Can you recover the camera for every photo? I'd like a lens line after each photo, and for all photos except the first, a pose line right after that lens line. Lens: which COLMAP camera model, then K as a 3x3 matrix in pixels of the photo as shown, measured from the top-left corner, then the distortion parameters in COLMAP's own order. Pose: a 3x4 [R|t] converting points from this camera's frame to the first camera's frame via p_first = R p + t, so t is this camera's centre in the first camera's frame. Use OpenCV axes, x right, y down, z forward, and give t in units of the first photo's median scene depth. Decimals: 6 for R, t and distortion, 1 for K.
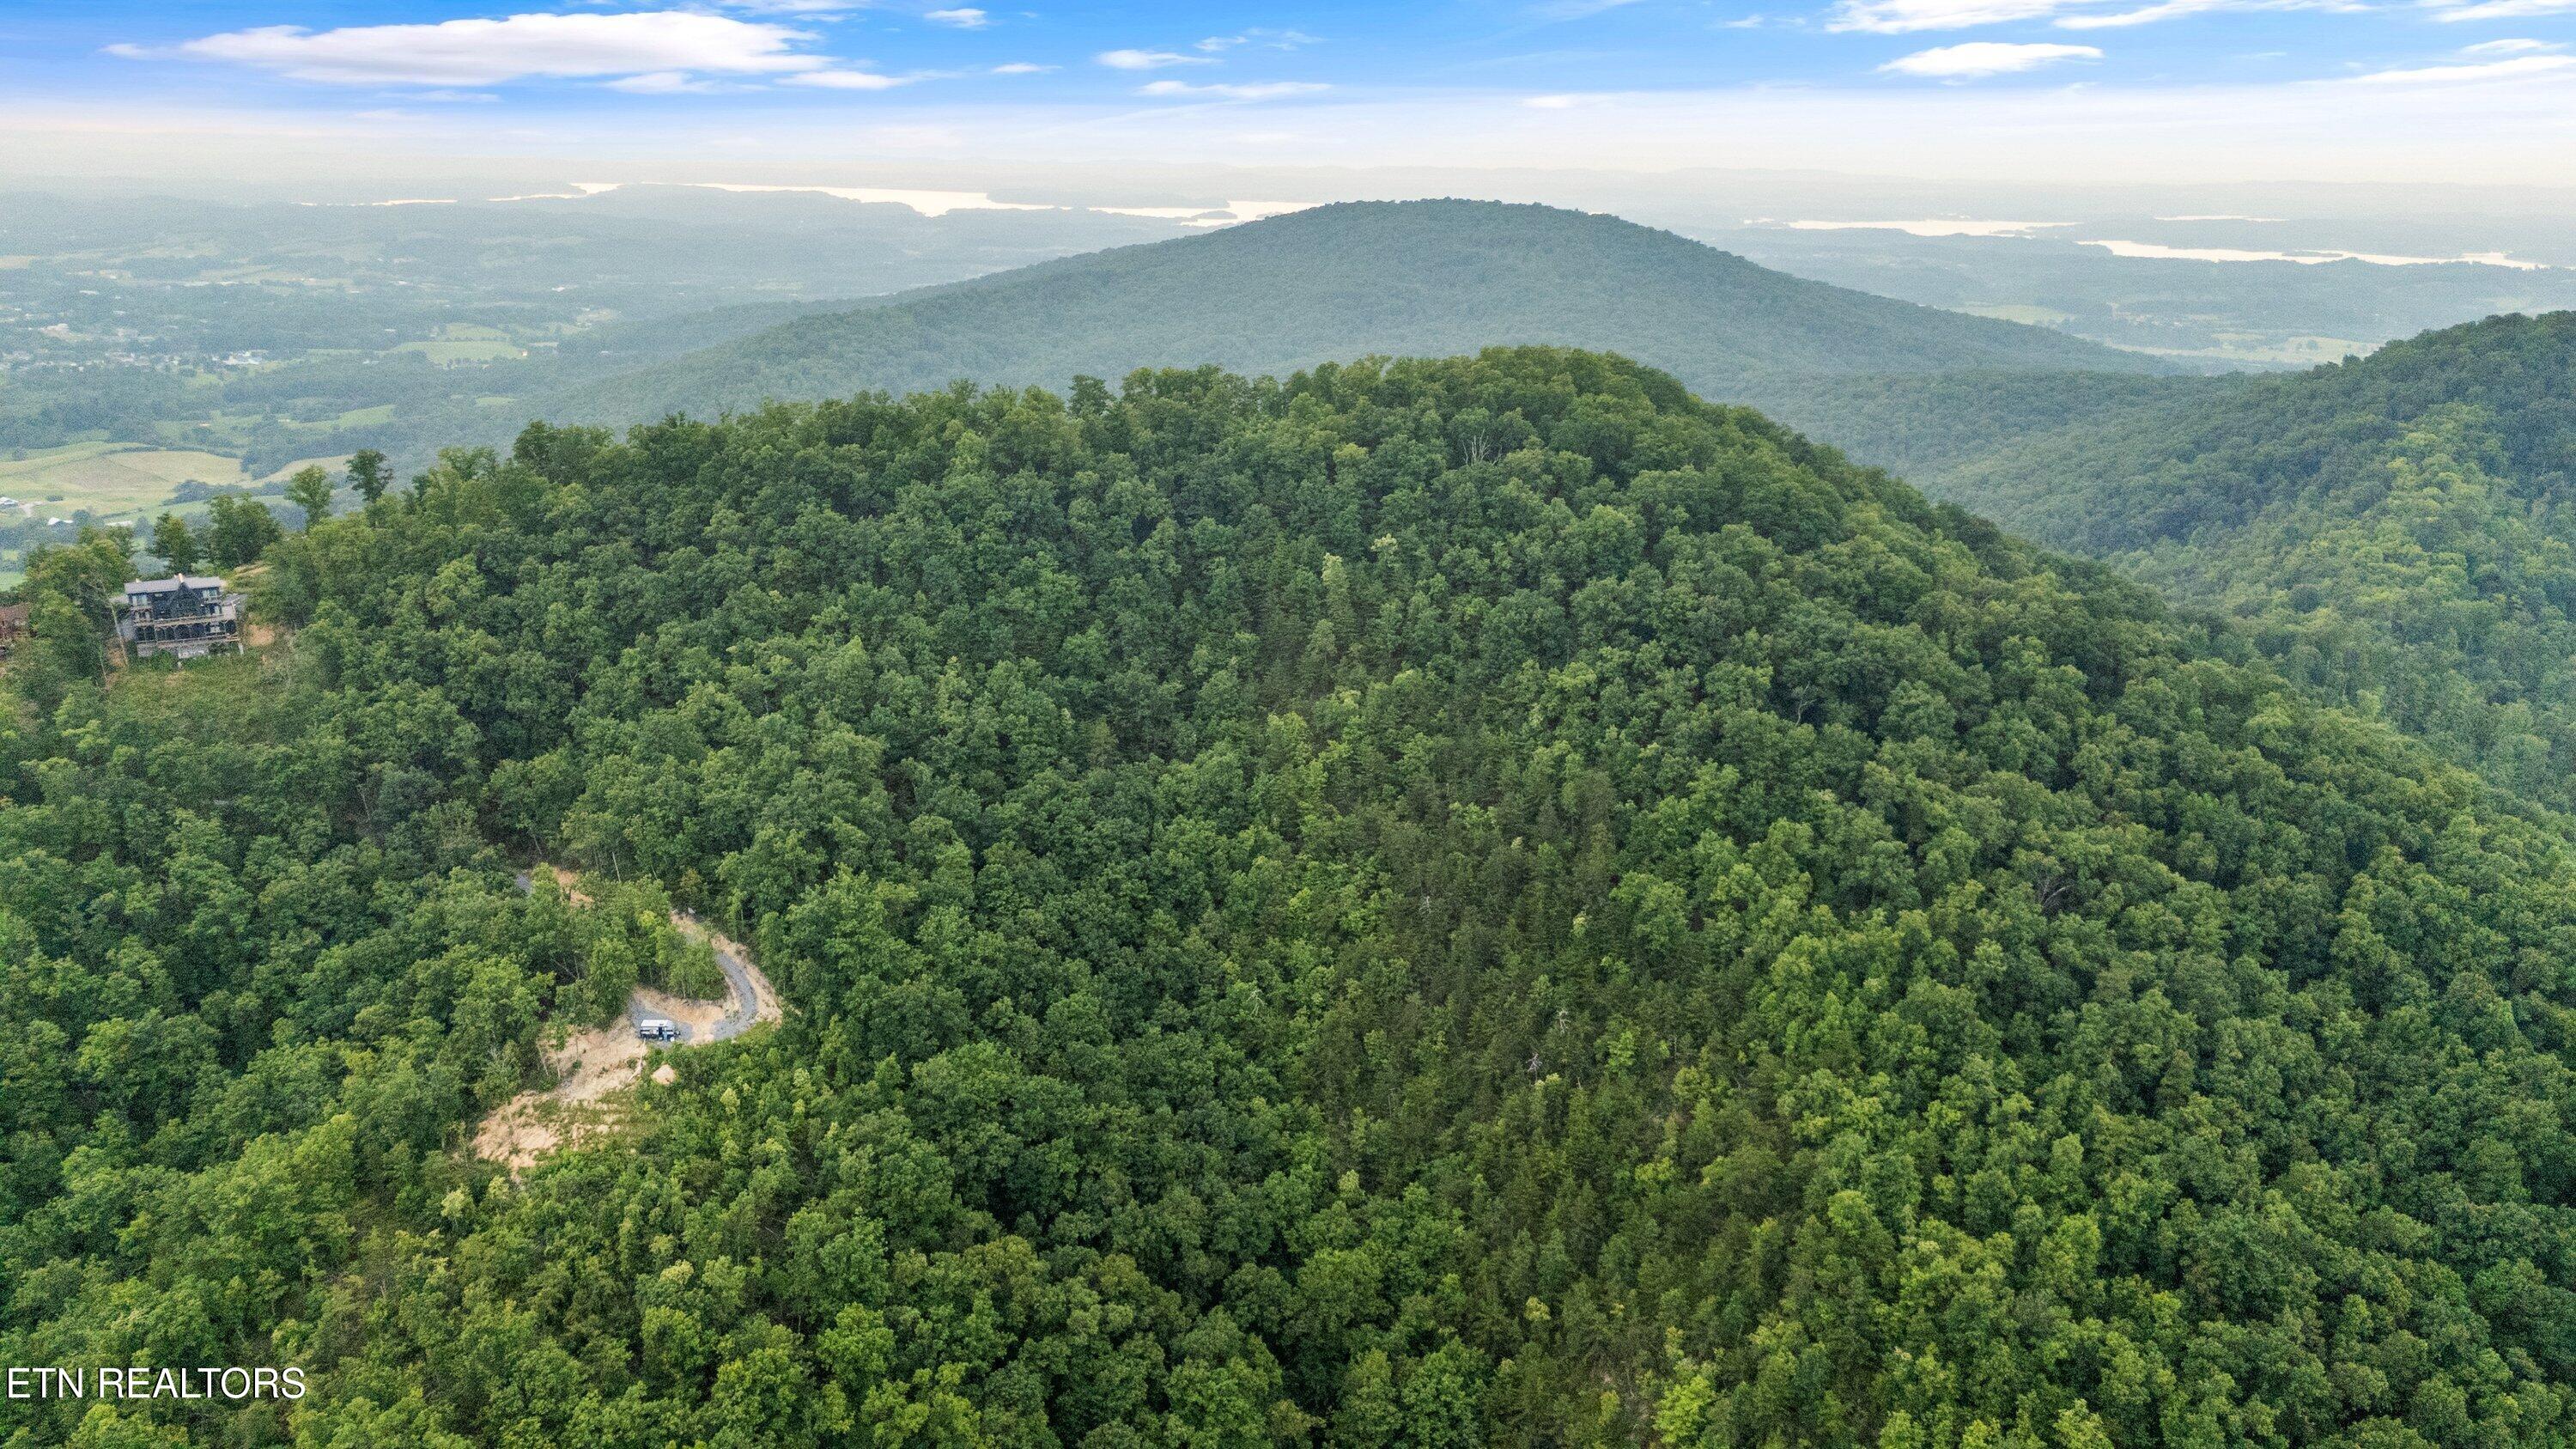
lens RADIAL K [[1898.1, 0, 1272.0], [0, 1898.1, 730.1], [0, 0, 1]] dist [0.062516, -0.042865]
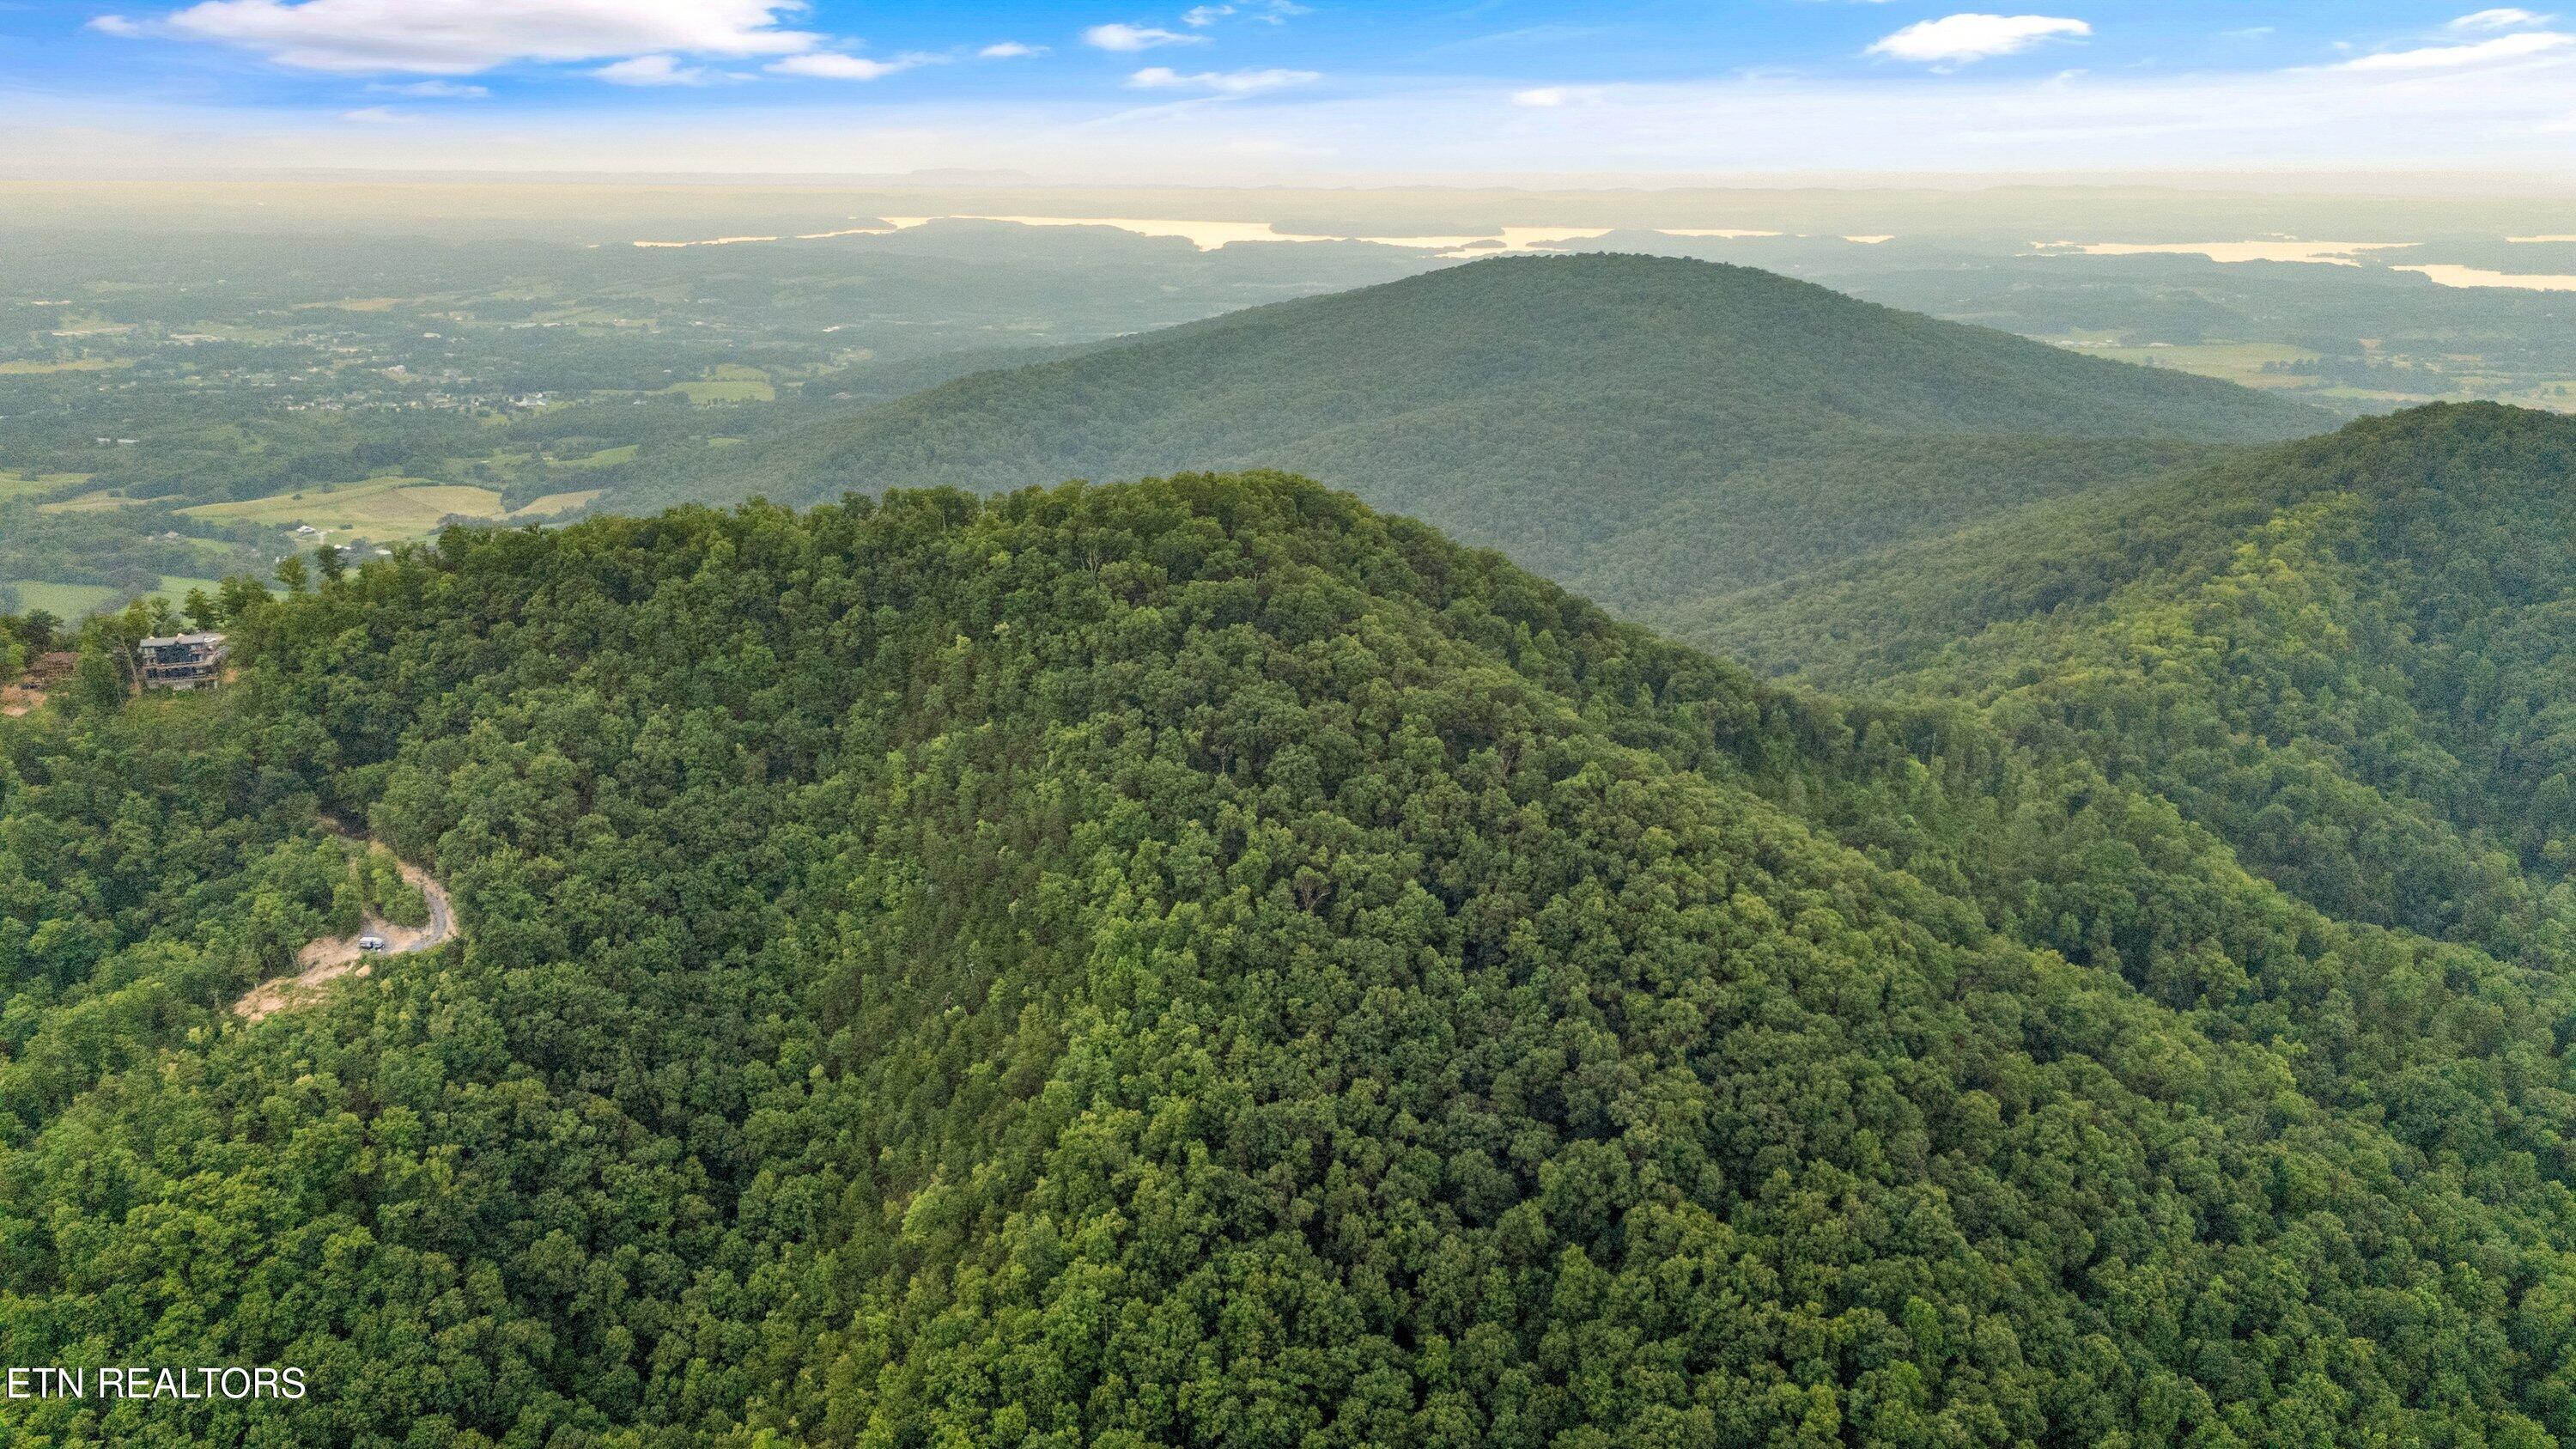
lens RADIAL K [[1898.1, 0, 1272.0], [0, 1898.1, 730.1], [0, 0, 1]] dist [0.062516, -0.042865]
pose [[0.987695, 0.032486, -0.152982, 0.496009], [-0.033960, 0.999398, -0.007034, -0.024417], [0.152661, 0.012143, 0.988204, -0.340541]]
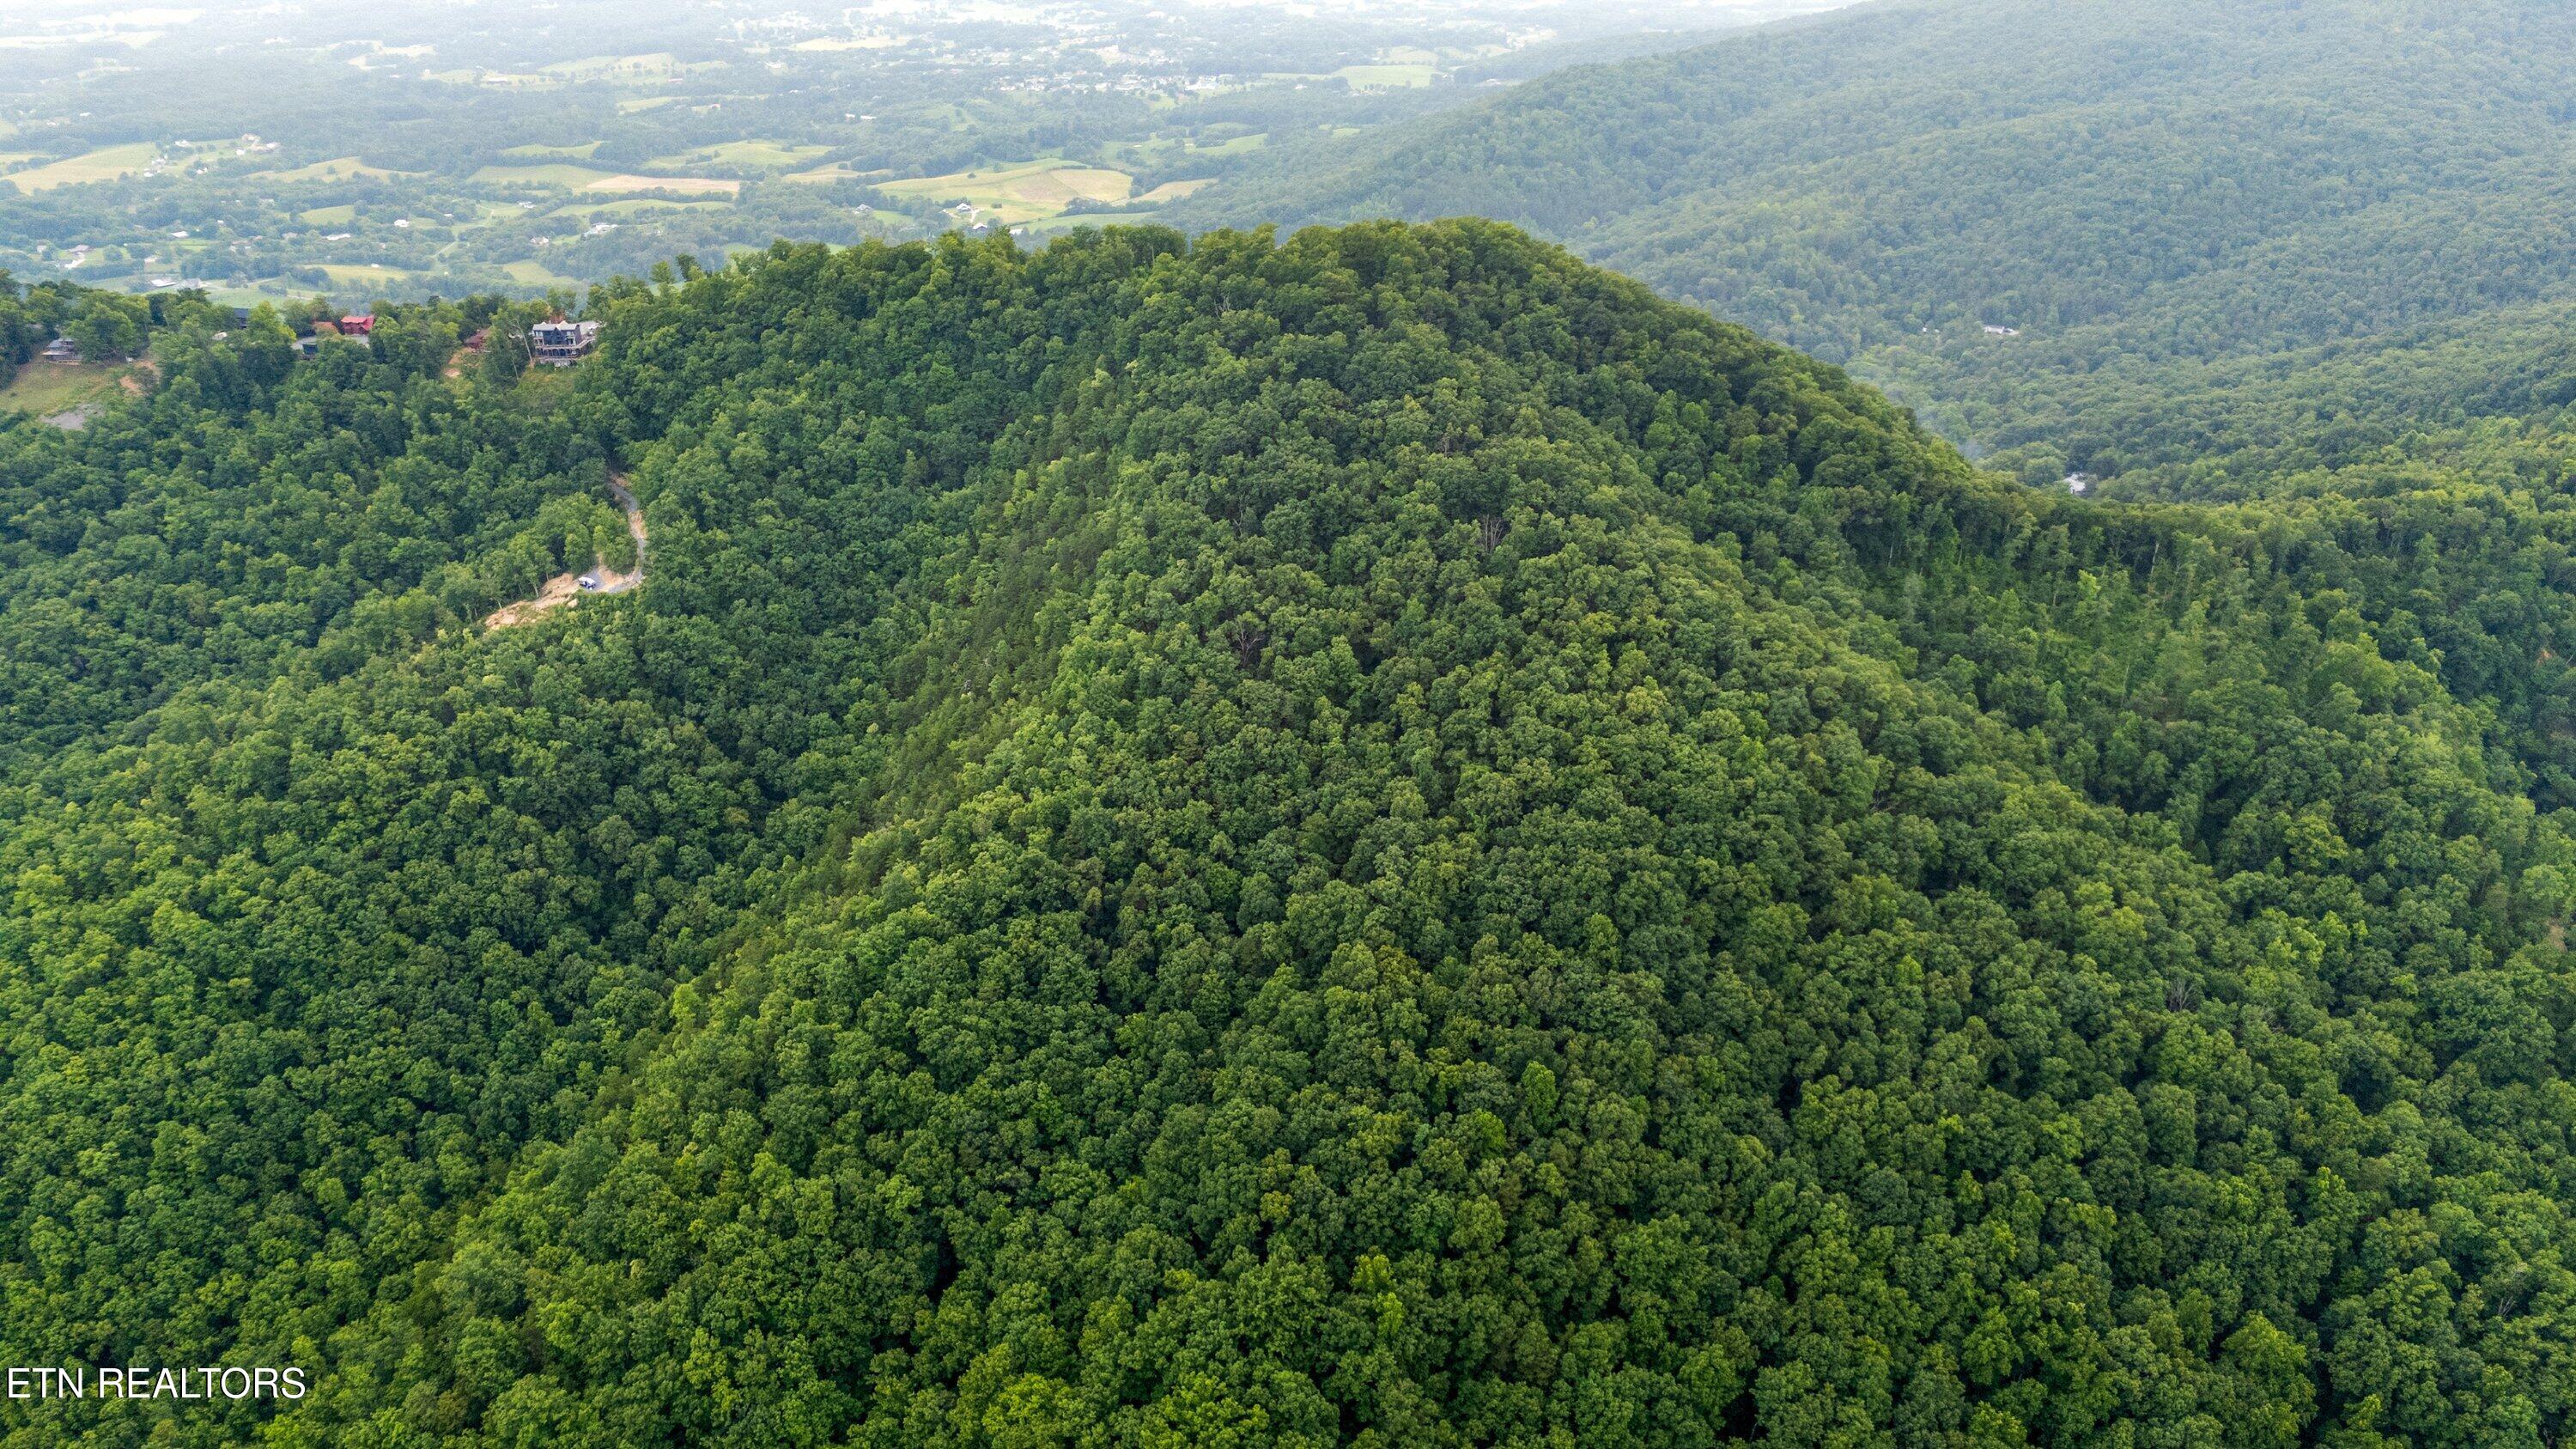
lens RADIAL K [[1898.1, 0, 1272.0], [0, 1898.1, 730.1], [0, 0, 1]] dist [0.062516, -0.042865]
pose [[0.853435, 0.190387, -0.485182, 1.017097], [-0.115215, 0.976780, 0.180629, -0.109010], [0.508306, -0.098255, 0.855553, -0.294163]]
